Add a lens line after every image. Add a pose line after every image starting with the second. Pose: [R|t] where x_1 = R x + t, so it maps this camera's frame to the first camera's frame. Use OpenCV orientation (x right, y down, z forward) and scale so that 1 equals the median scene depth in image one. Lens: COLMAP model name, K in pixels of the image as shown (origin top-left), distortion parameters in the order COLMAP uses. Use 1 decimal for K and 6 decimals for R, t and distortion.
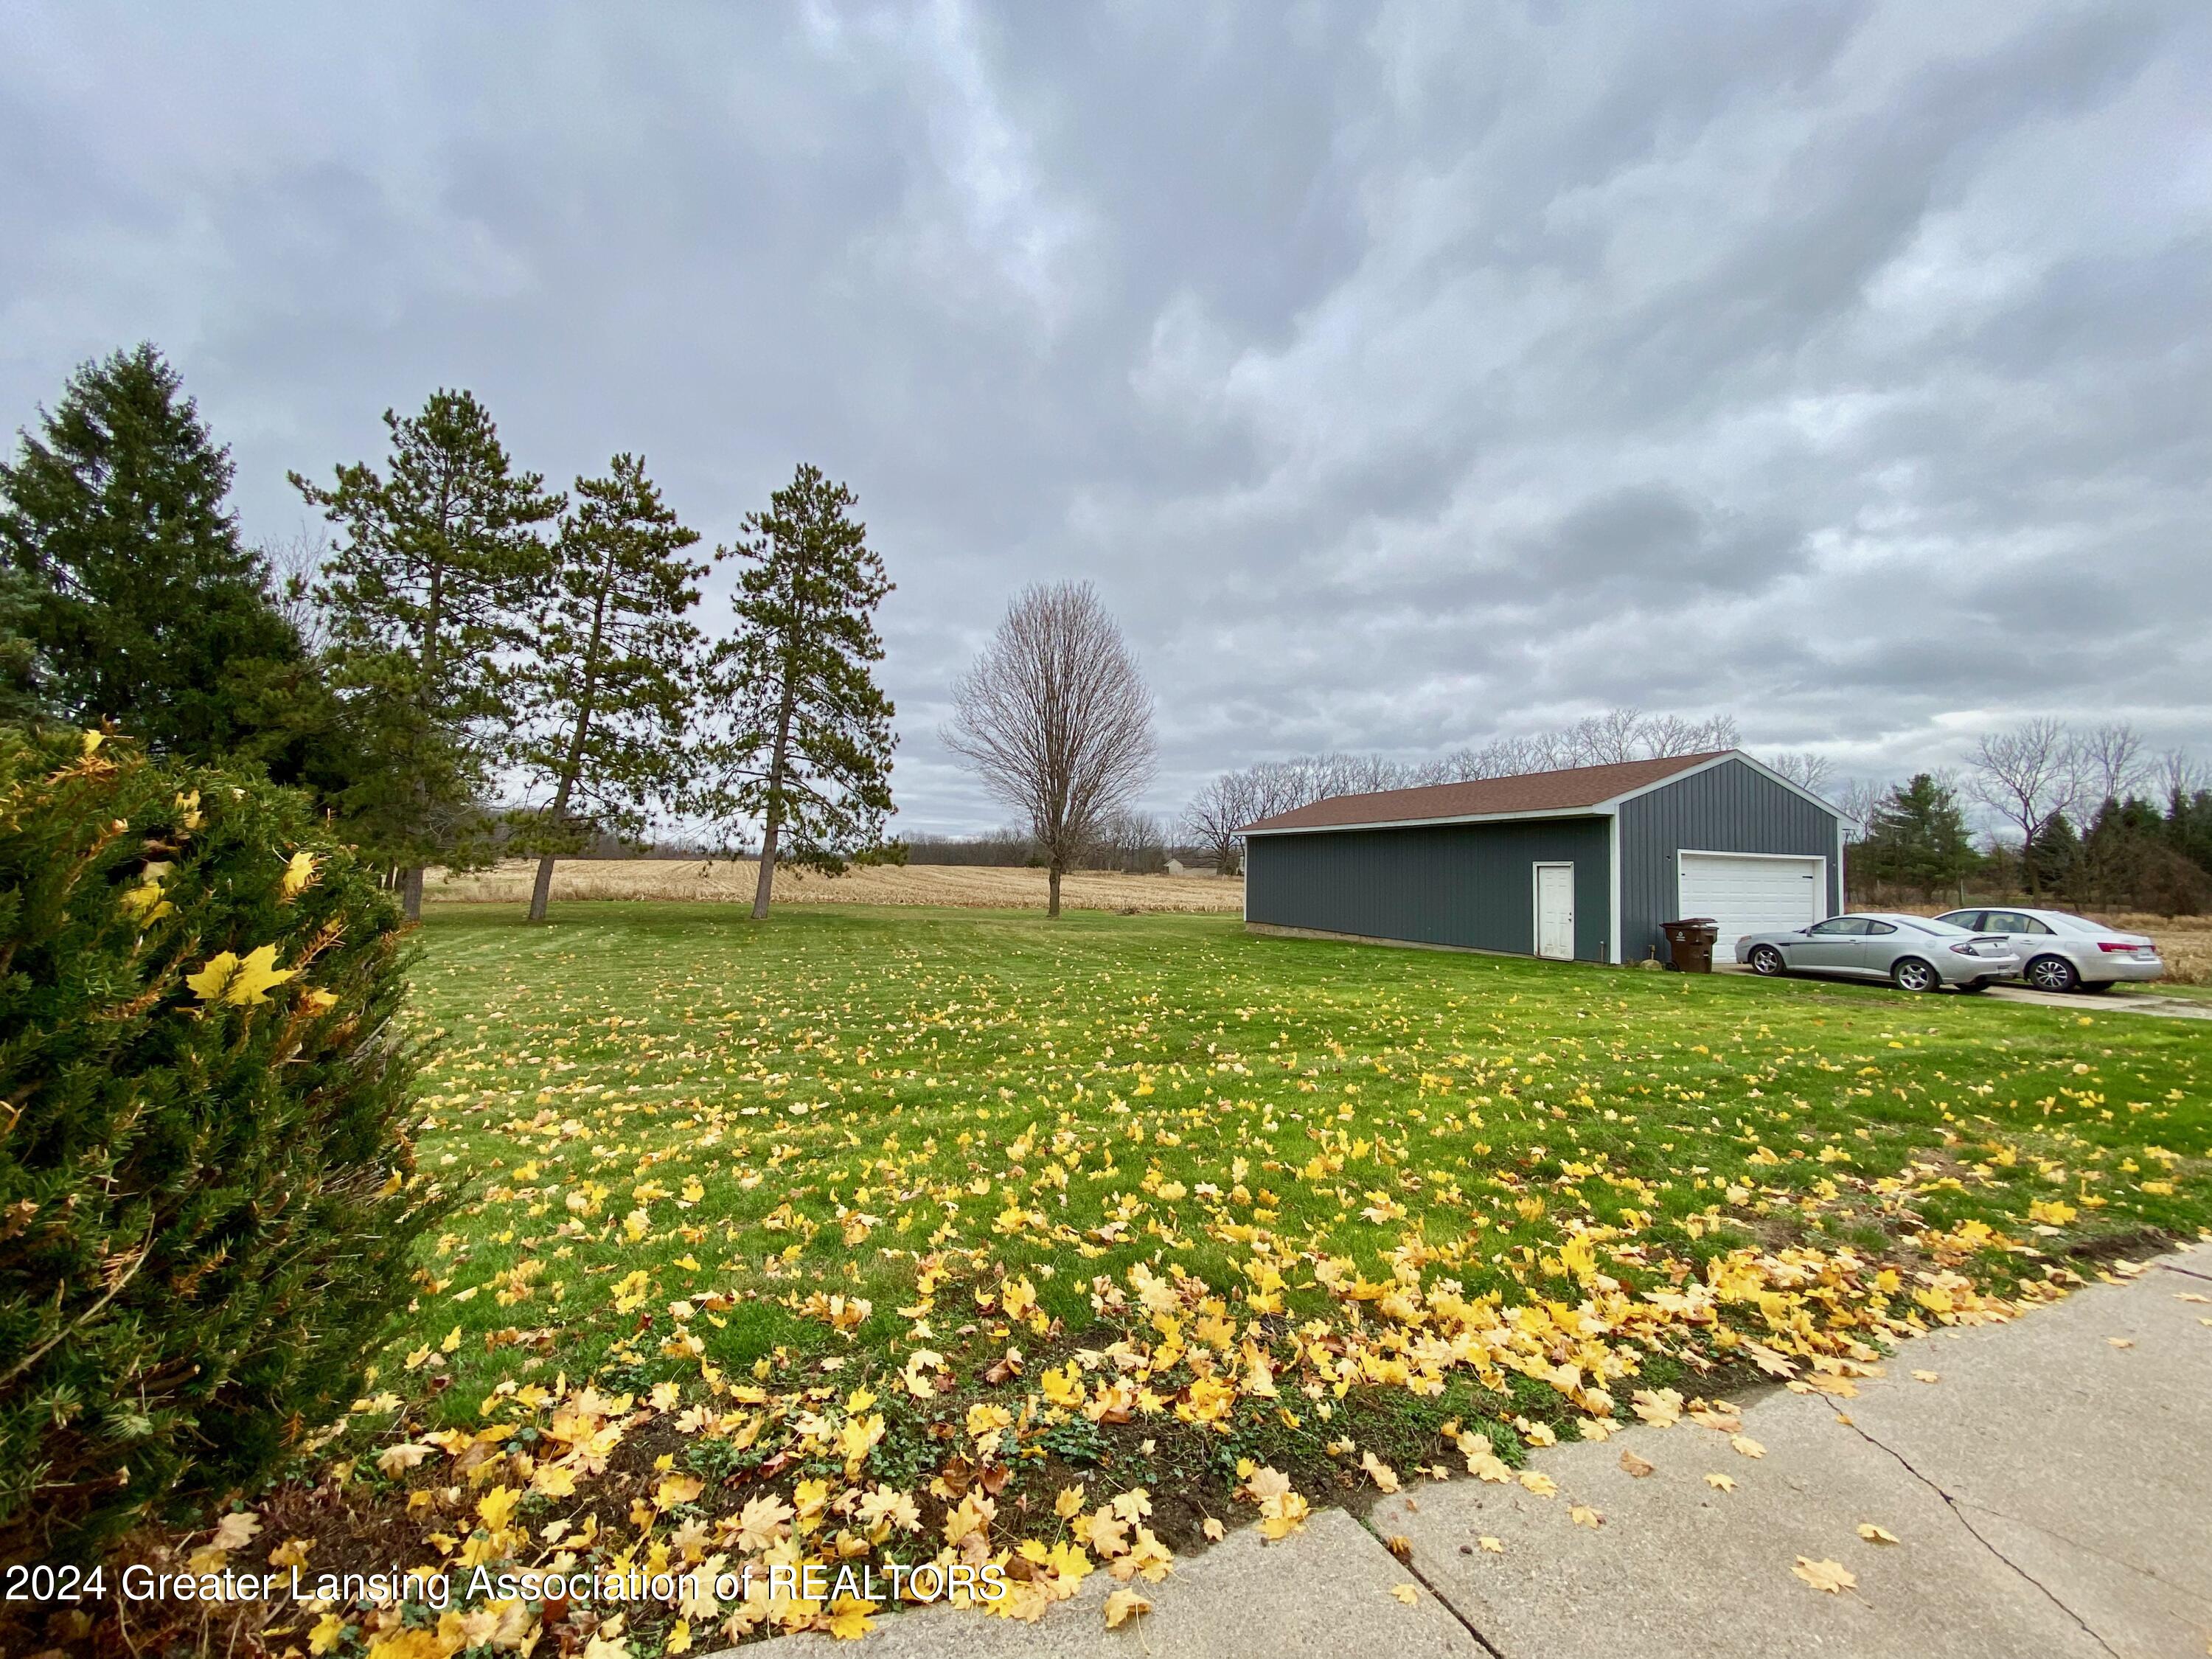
lens RADIAL K [[887.8, 0, 1106.0], [0, 887.8, 829.5], [0, 0, 1]] dist [0.001329, -0.006640]
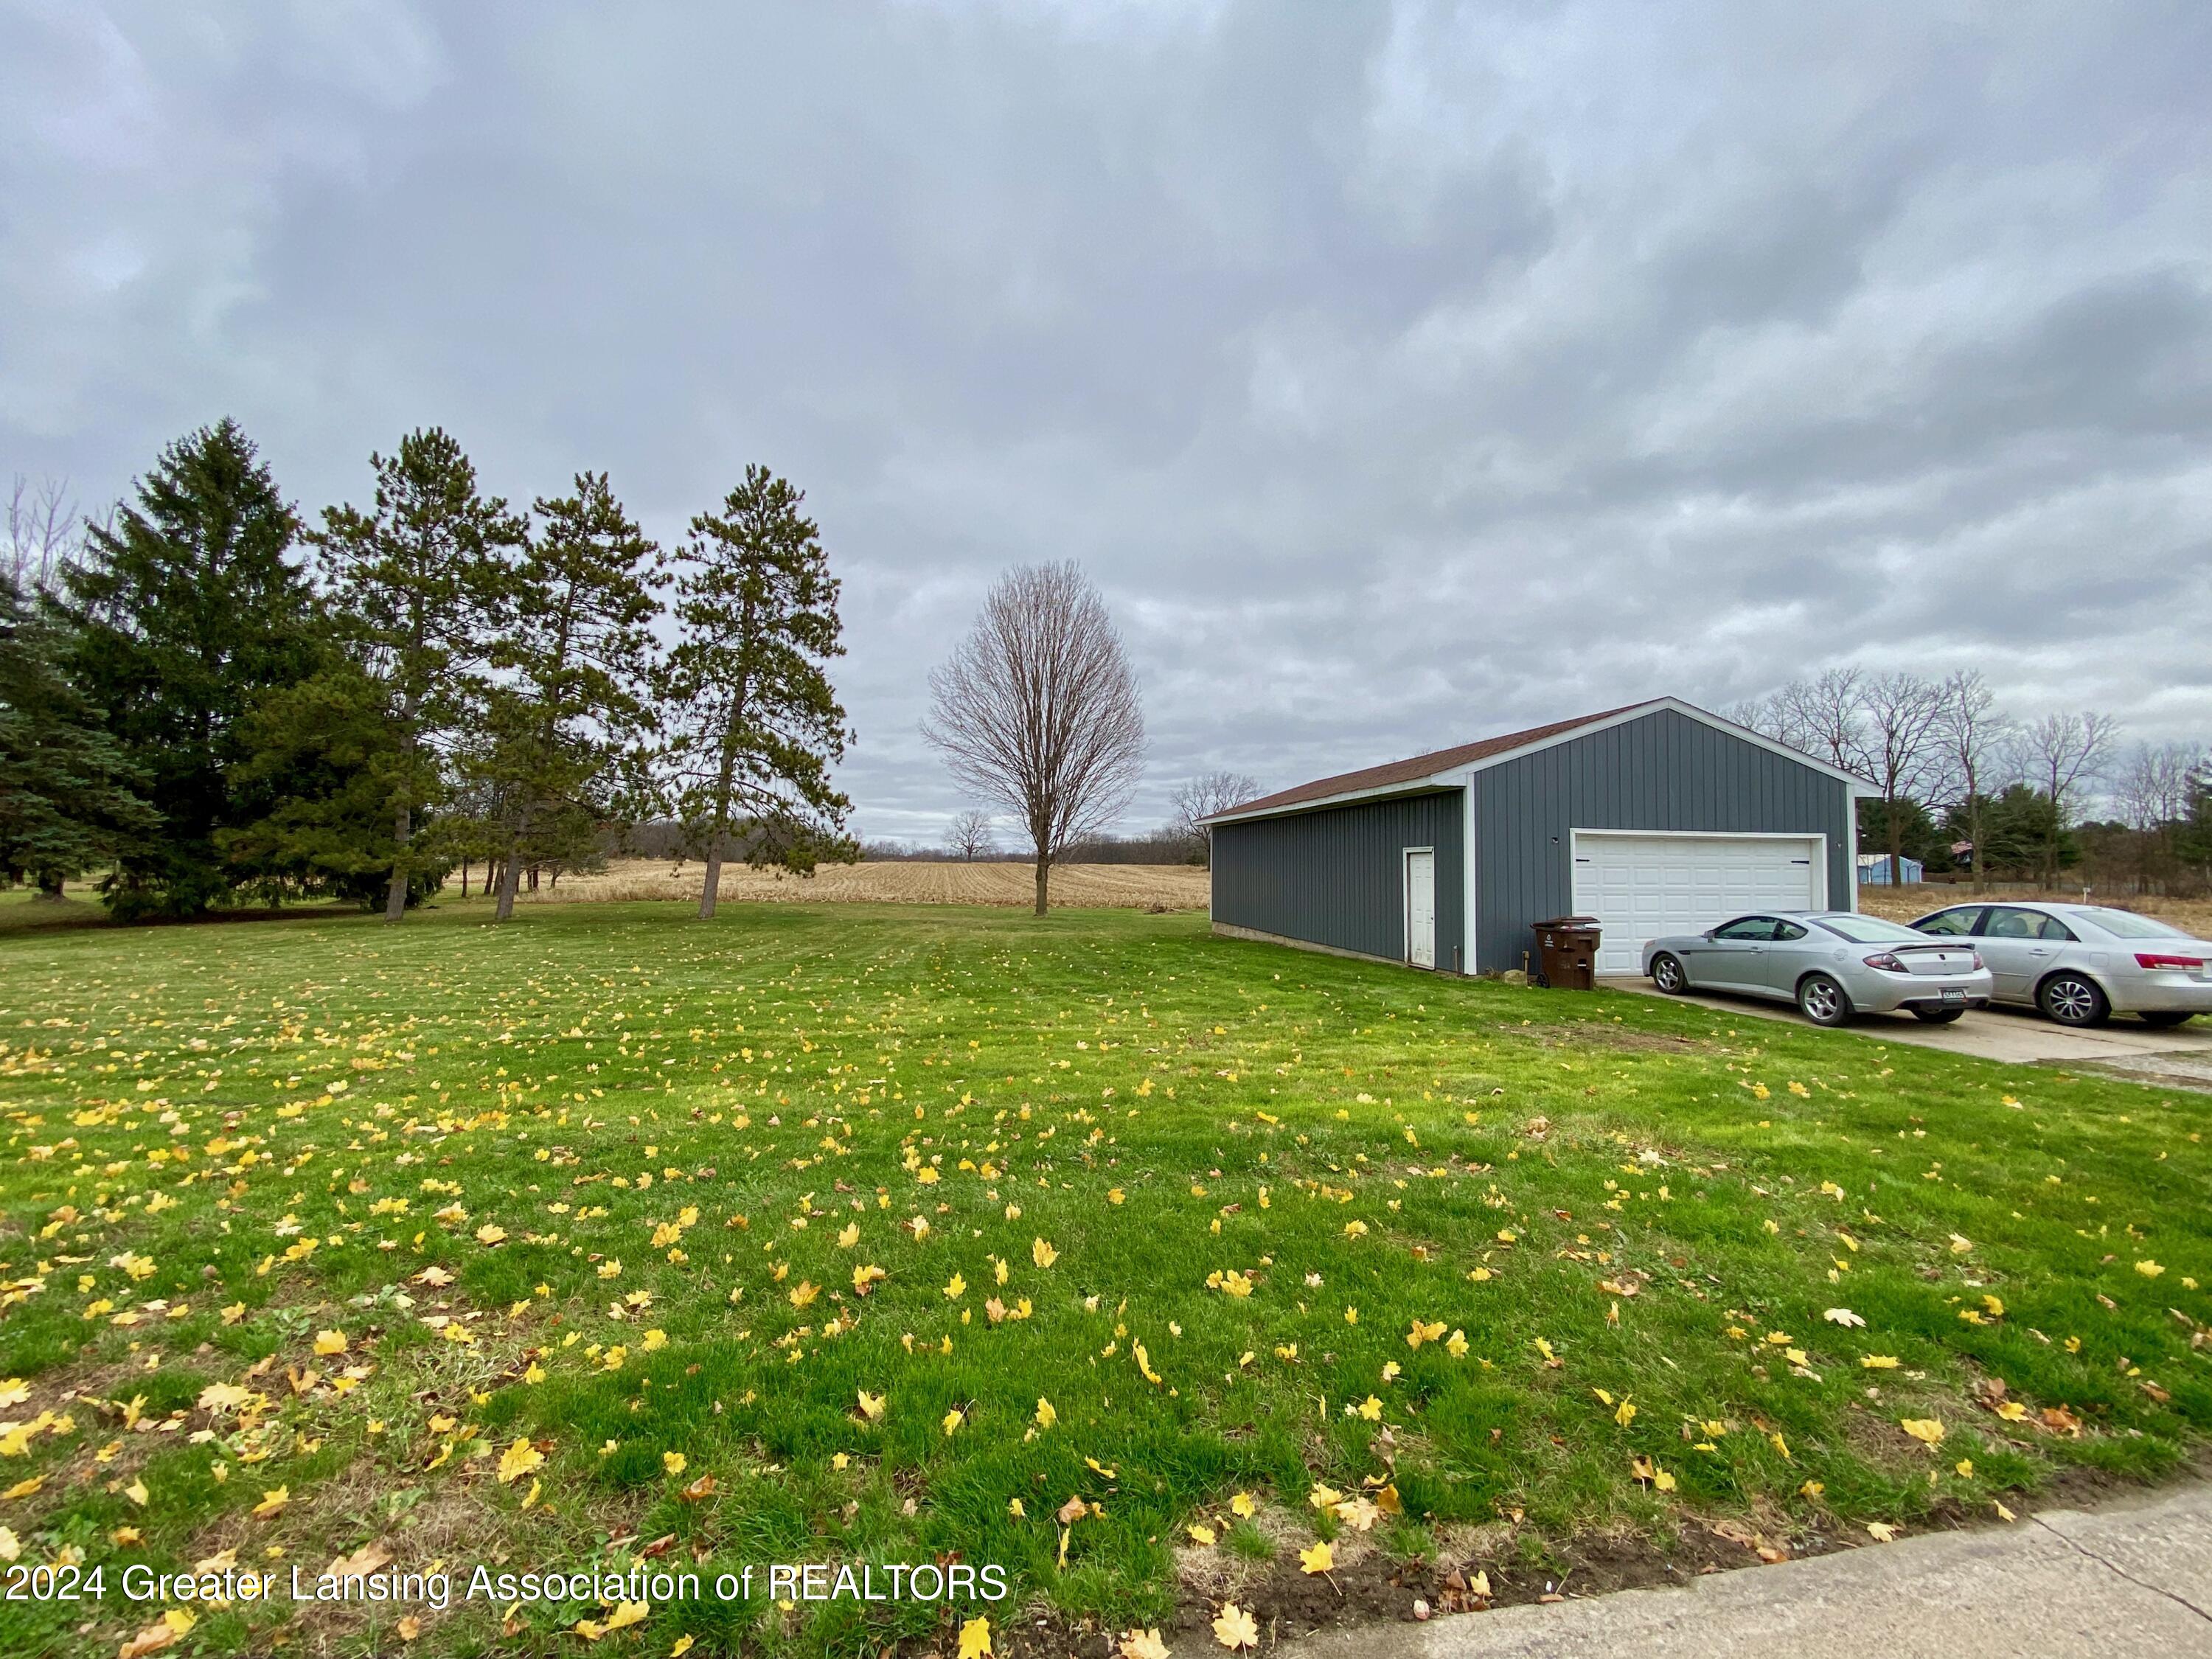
lens RADIAL K [[889.7, 0, 1106.0], [0, 889.7, 829.5], [0, 0, 1]] dist [-0.010242, -0.000130]
pose [[0.978940, -0.020626, -0.203104, 0.270892], [0.021234, 0.999774, 0.000816, 0.009561], [0.203041, -0.005111, 0.979157, 0.105224]]
